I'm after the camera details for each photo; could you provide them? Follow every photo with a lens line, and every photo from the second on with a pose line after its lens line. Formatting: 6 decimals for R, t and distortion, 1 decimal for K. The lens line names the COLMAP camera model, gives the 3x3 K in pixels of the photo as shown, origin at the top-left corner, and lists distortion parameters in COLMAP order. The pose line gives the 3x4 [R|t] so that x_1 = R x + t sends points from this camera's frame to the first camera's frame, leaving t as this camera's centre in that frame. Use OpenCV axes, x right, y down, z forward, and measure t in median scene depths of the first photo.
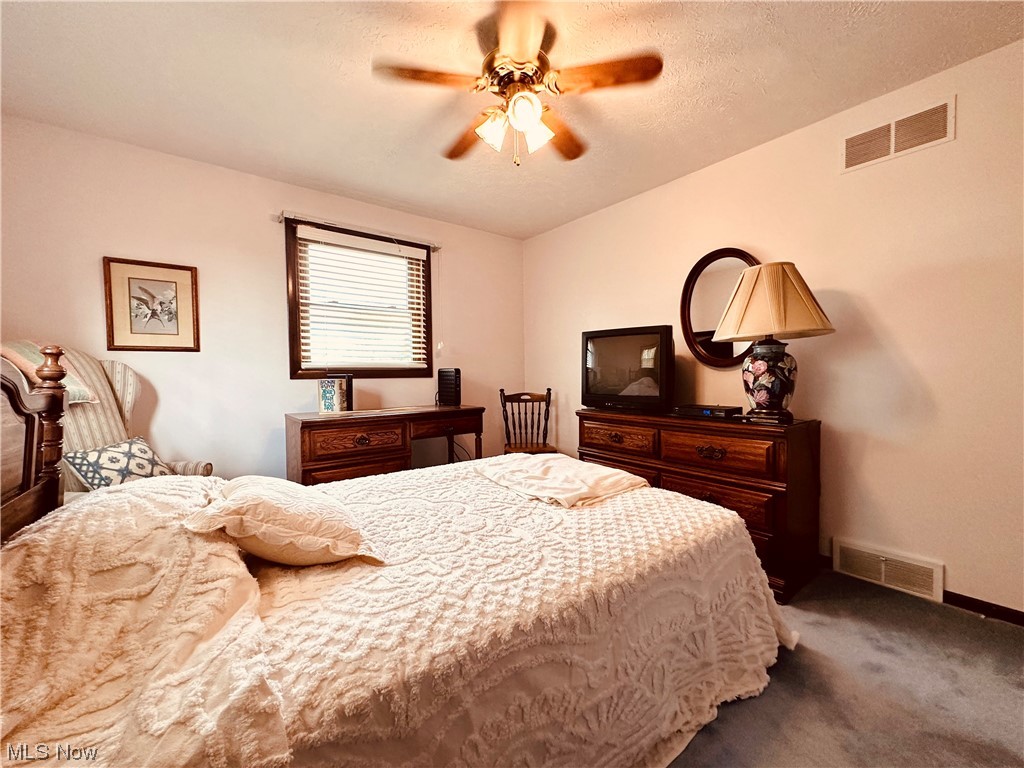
lens RADIAL K [[412.9, 0, 512.0], [0, 412.9, 384.0], [0, 0, 1]] dist [-0.000341, -0.000038]
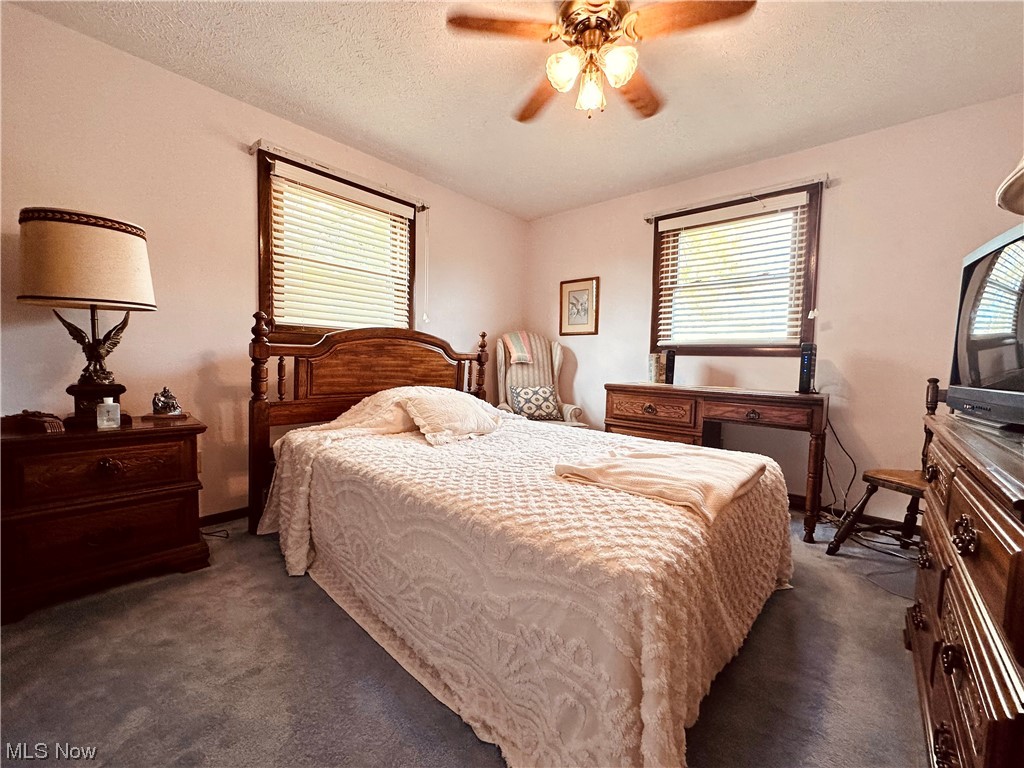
lens RADIAL K [[412.9, 0, 512.0], [0, 412.9, 384.0], [0, 0, 1]] dist [-0.000341, -0.000038]
pose [[0.184796, 0.068699, -0.980373, 0.670358], [-0.056194, 0.996660, 0.059248, 0.028386], [0.981169, 0.044142, 0.188039, 0.466665]]
